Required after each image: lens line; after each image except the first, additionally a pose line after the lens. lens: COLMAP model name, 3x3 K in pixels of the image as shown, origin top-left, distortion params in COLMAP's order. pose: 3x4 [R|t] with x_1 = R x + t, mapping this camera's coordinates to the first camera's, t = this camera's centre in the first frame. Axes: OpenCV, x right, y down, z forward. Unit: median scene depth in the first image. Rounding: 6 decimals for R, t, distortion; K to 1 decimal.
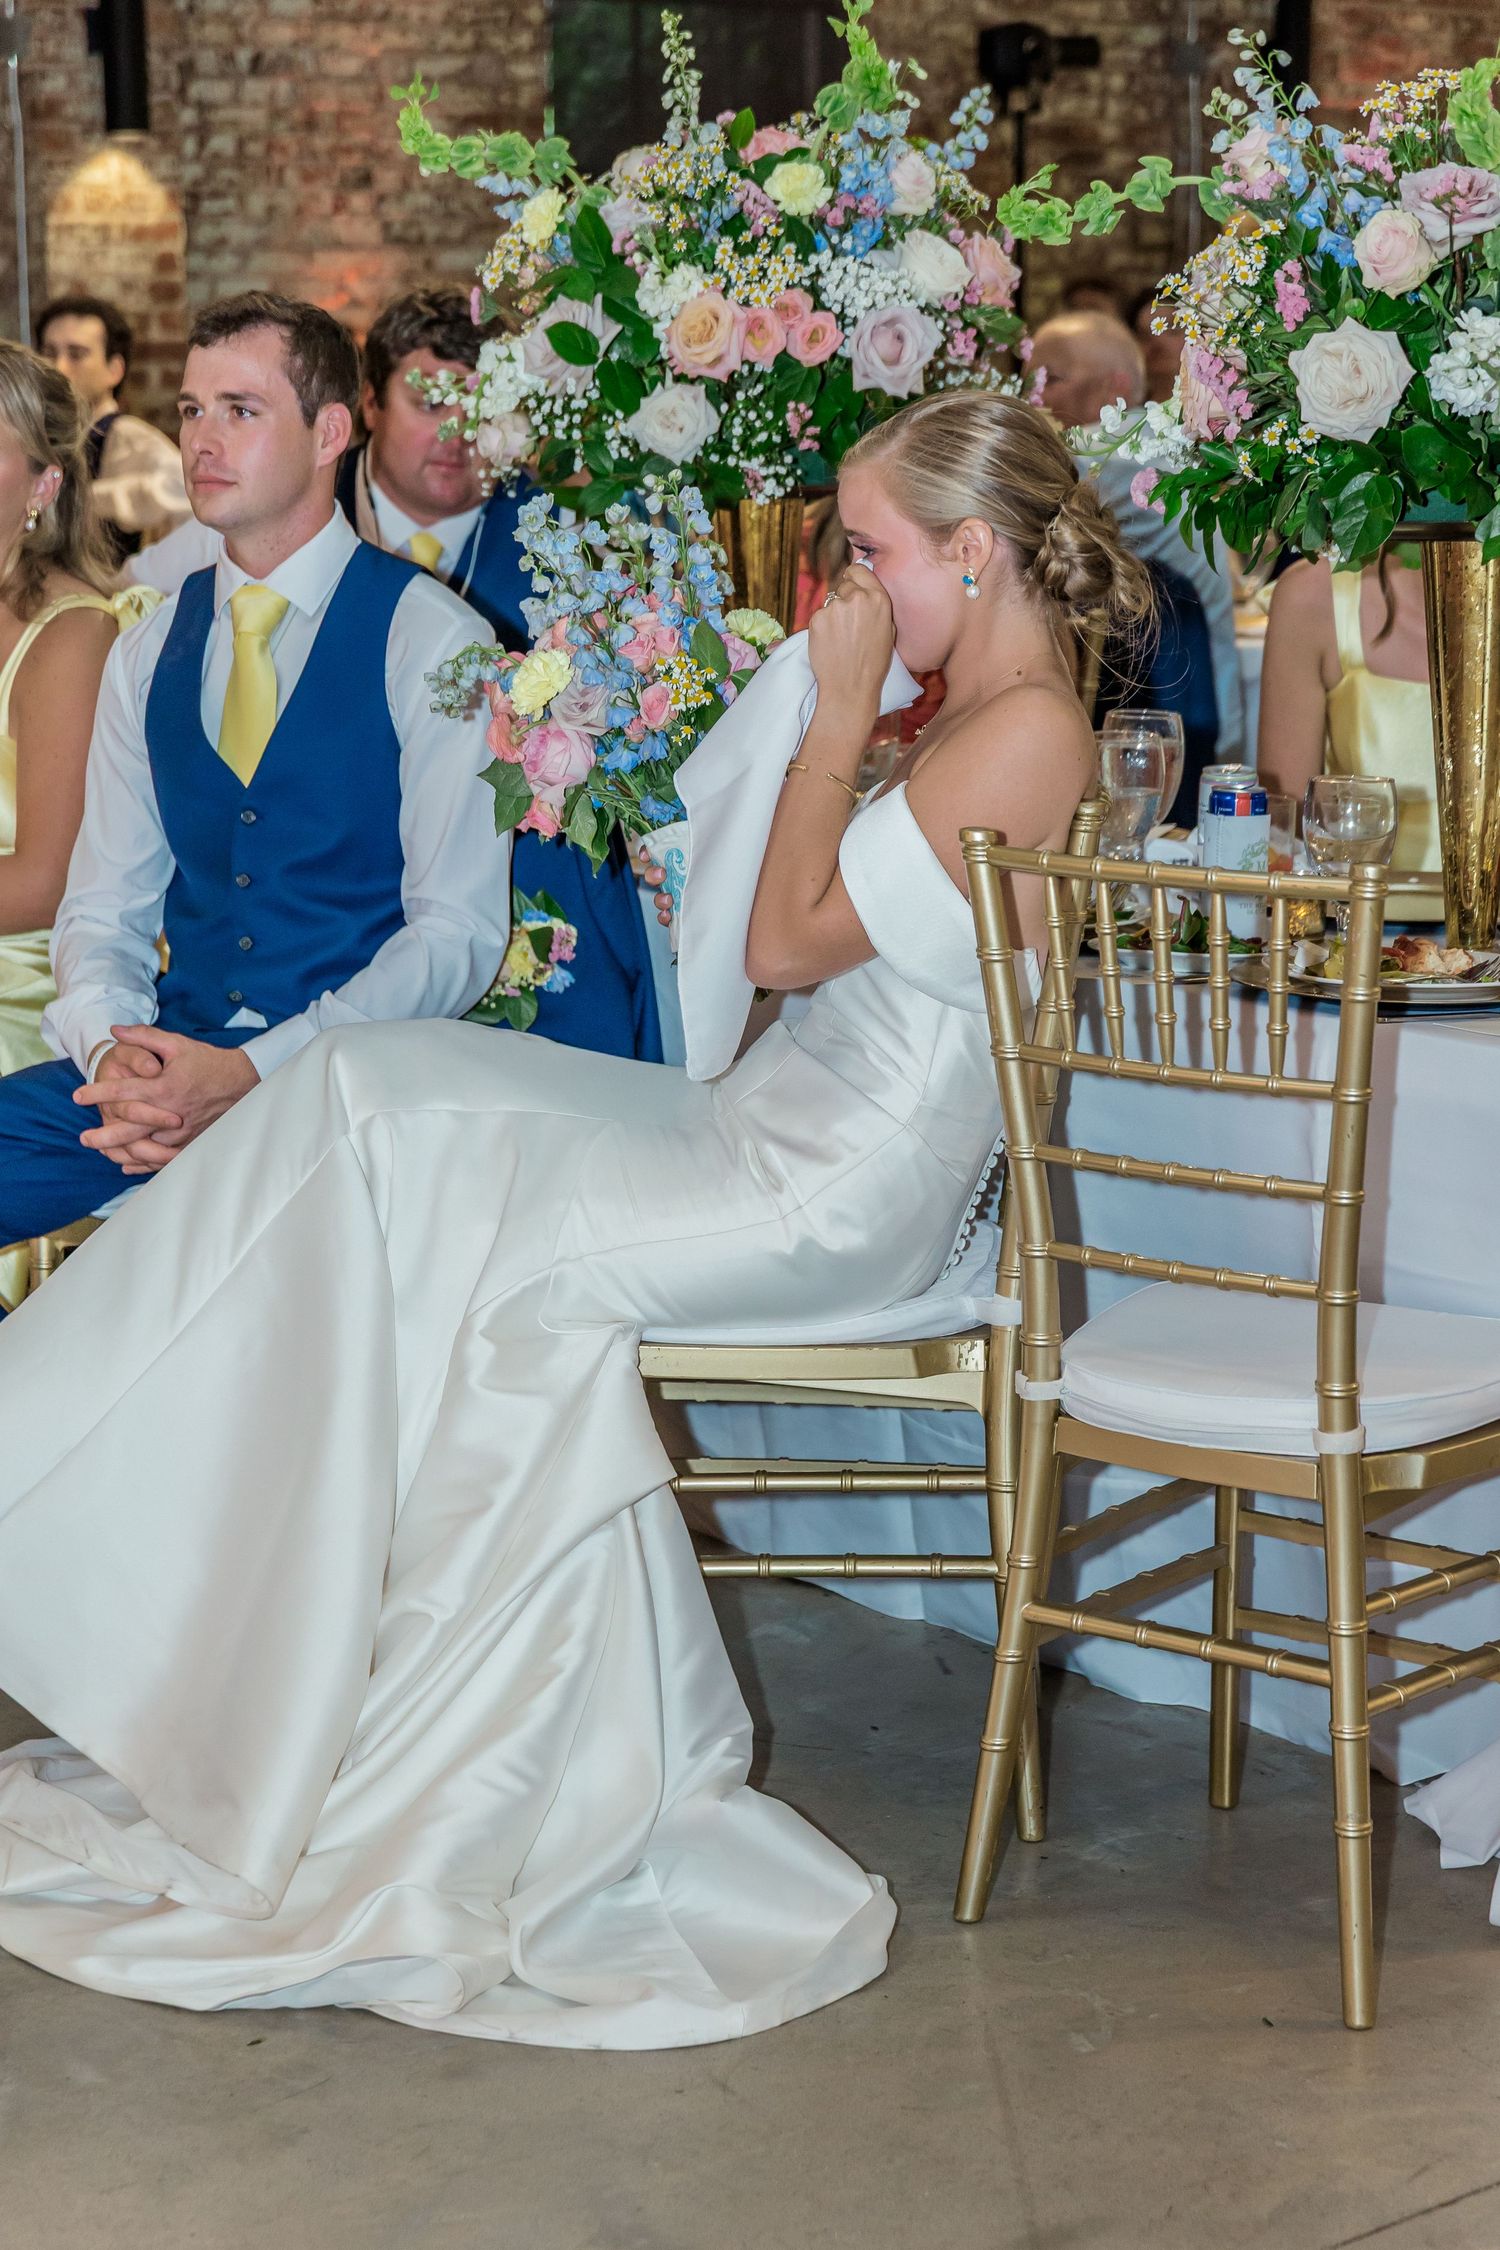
lens RADIAL K [[4448.7, 0, 693.8], [0, 4448.7, 1166.2], [0, 0, 1]] dist [0.010355, 0.000000]
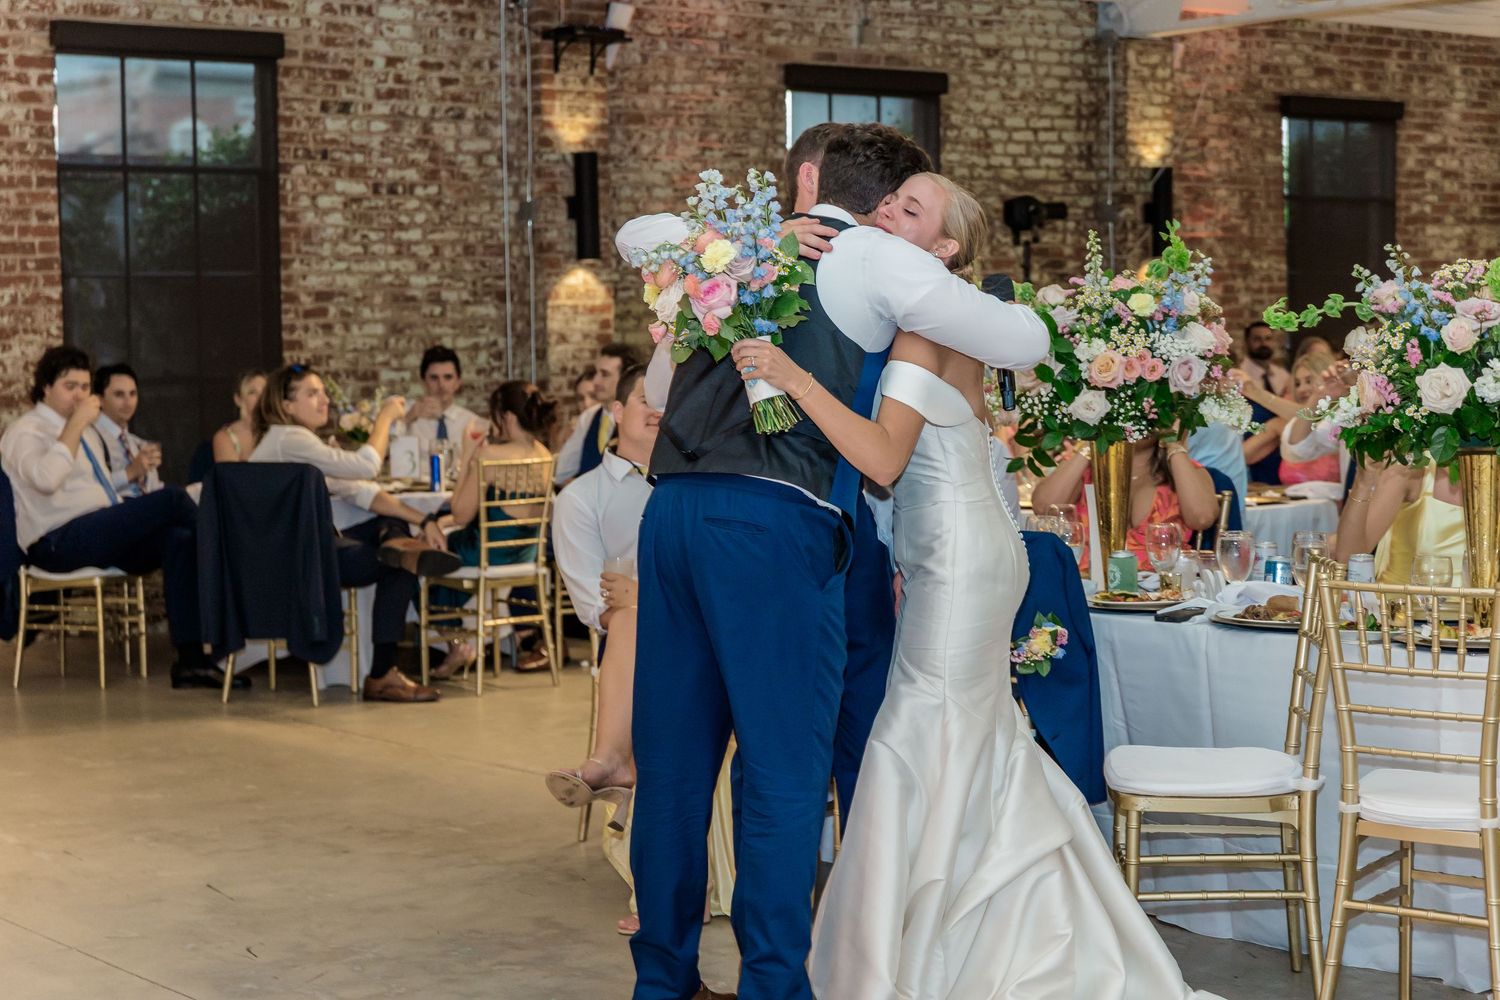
lens RADIAL K [[2632.4, 0, 722.8], [0, 2632.4, 500.5], [0, 0, 1]] dist [-0.002422, 0.000000]
pose [[0.999904, -0.008062, 0.011253, -0.207399], [0.009428, 0.991834, -0.127184, 0.047869], [-0.010135, 0.127278, 0.991815, -0.315571]]
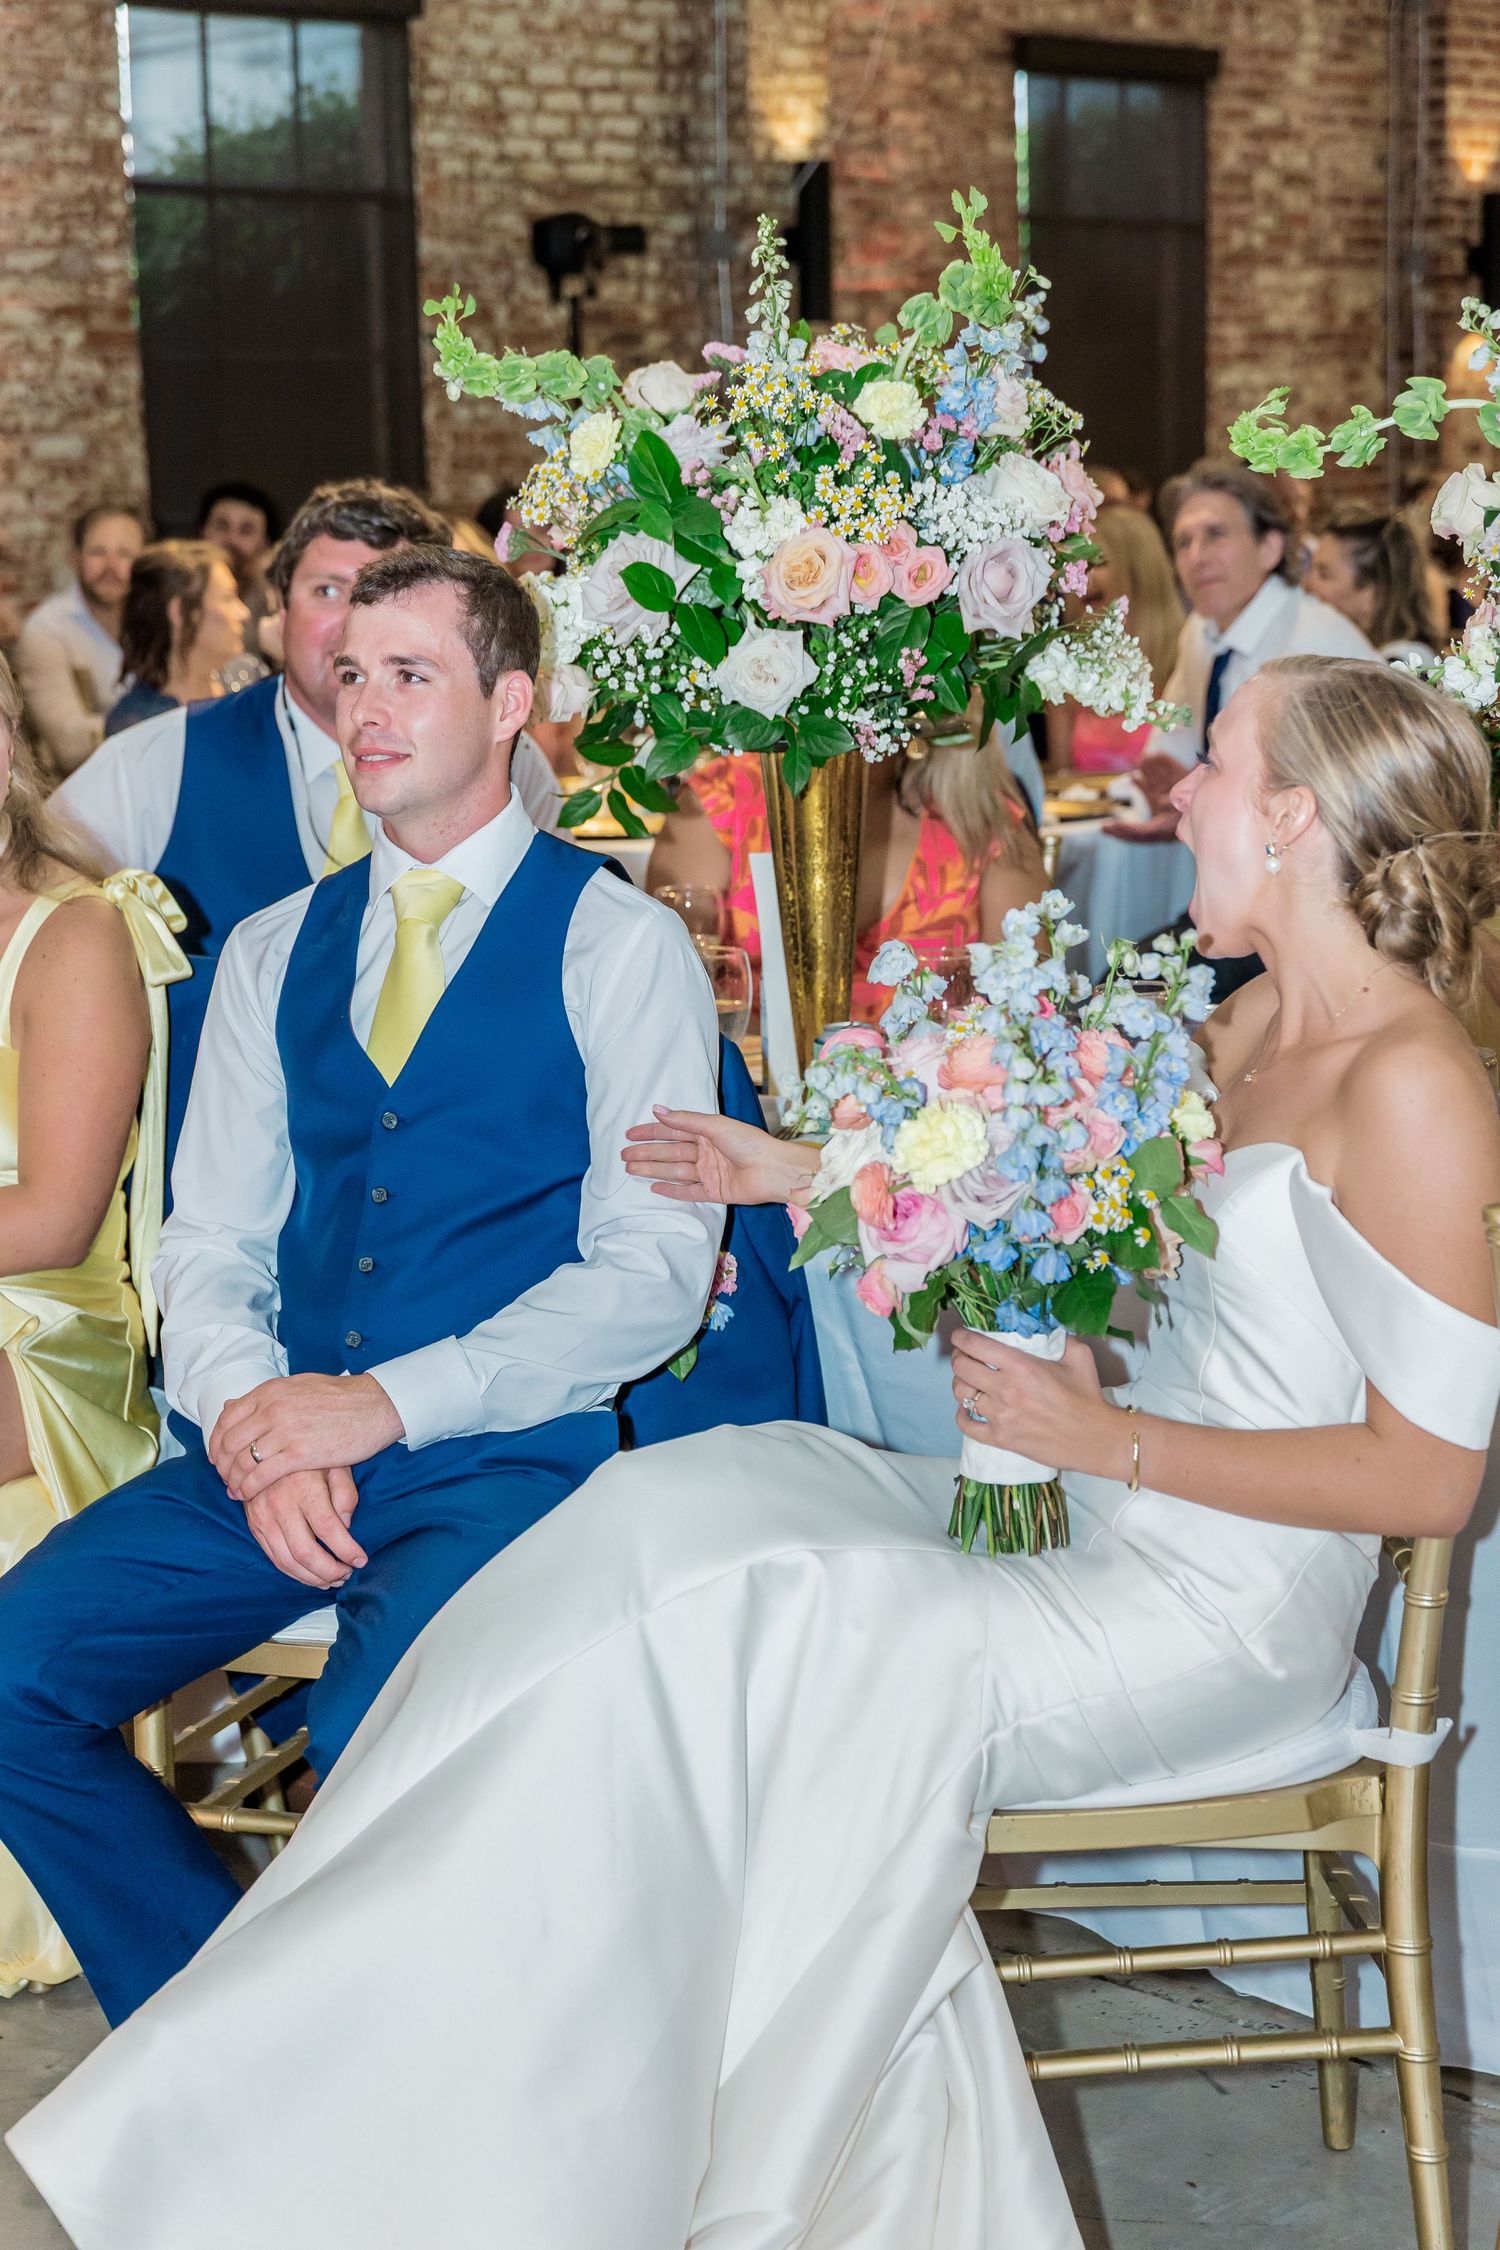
lens RADIAL K [[3948.6, 0, 697.8], [0, 3948.6, 1168.0], [0, 0, 1]] dist [-0.002422, 0.000000]
pose [[0.987261, -0.045052, 0.152599, -0.144806], [0.046991, 0.998854, -0.009127, -0.061591], [-0.152013, 0.016181, 0.988246, 0.221567]]
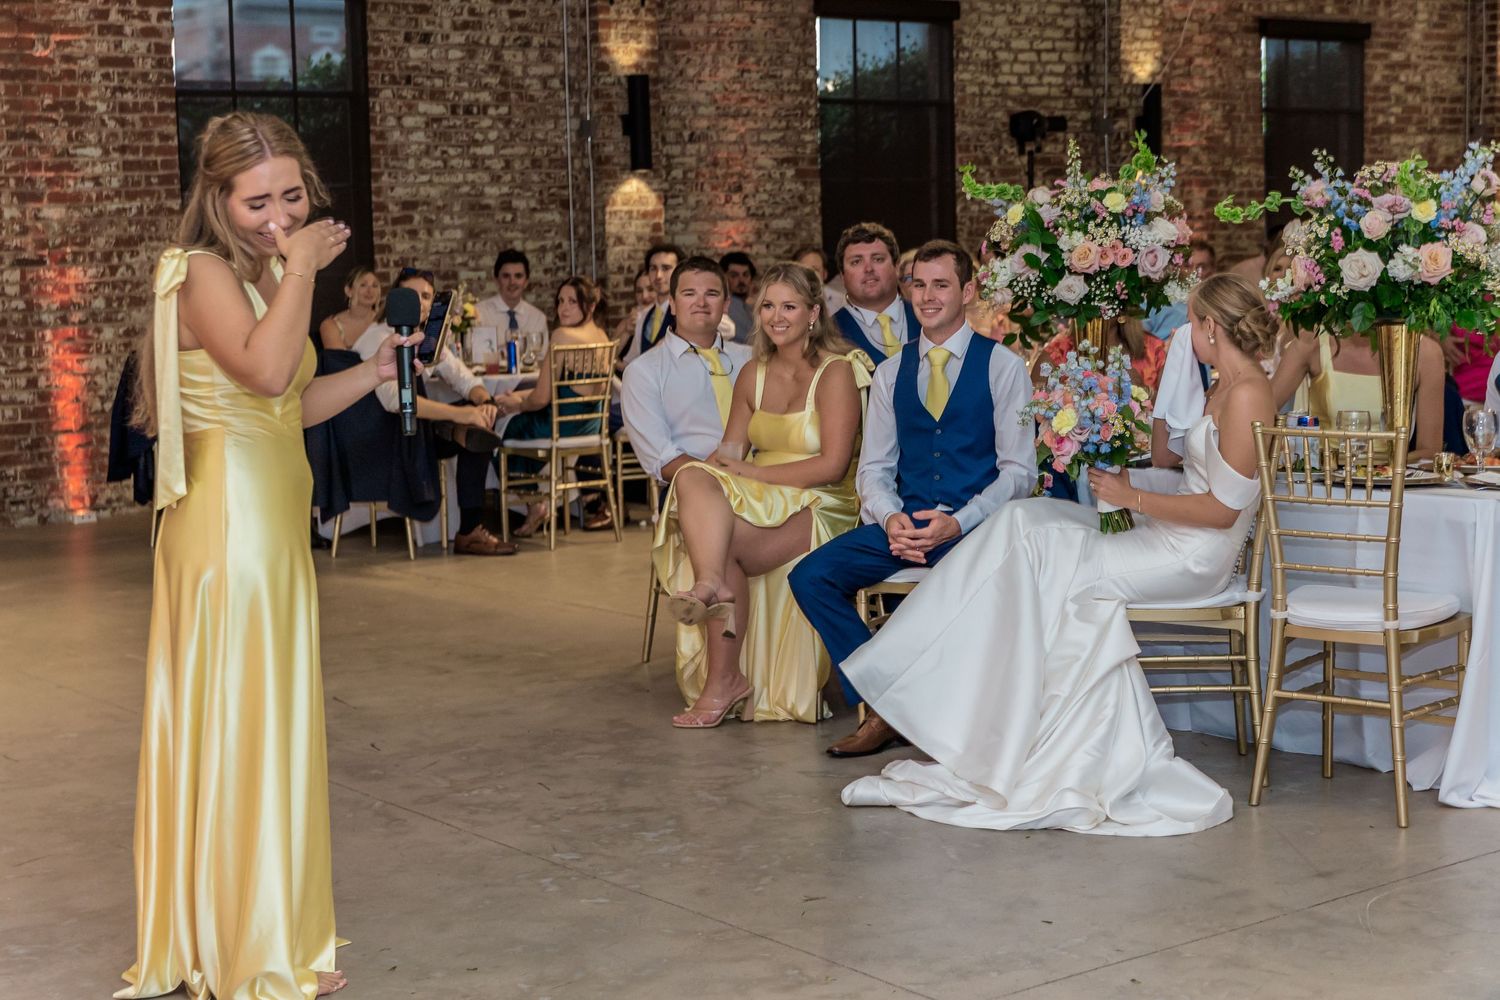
lens RADIAL K [[2417.9, 0, 725.6], [0, 2417.9, 505.8], [0, 0, 1]] dist [-0.022607, 0.000000]
pose [[0.999871, -0.015486, -0.004347, -0.209258], [0.015080, 0.996548, -0.081634, 0.077968], [0.005596, 0.081558, 0.996653, -0.438412]]
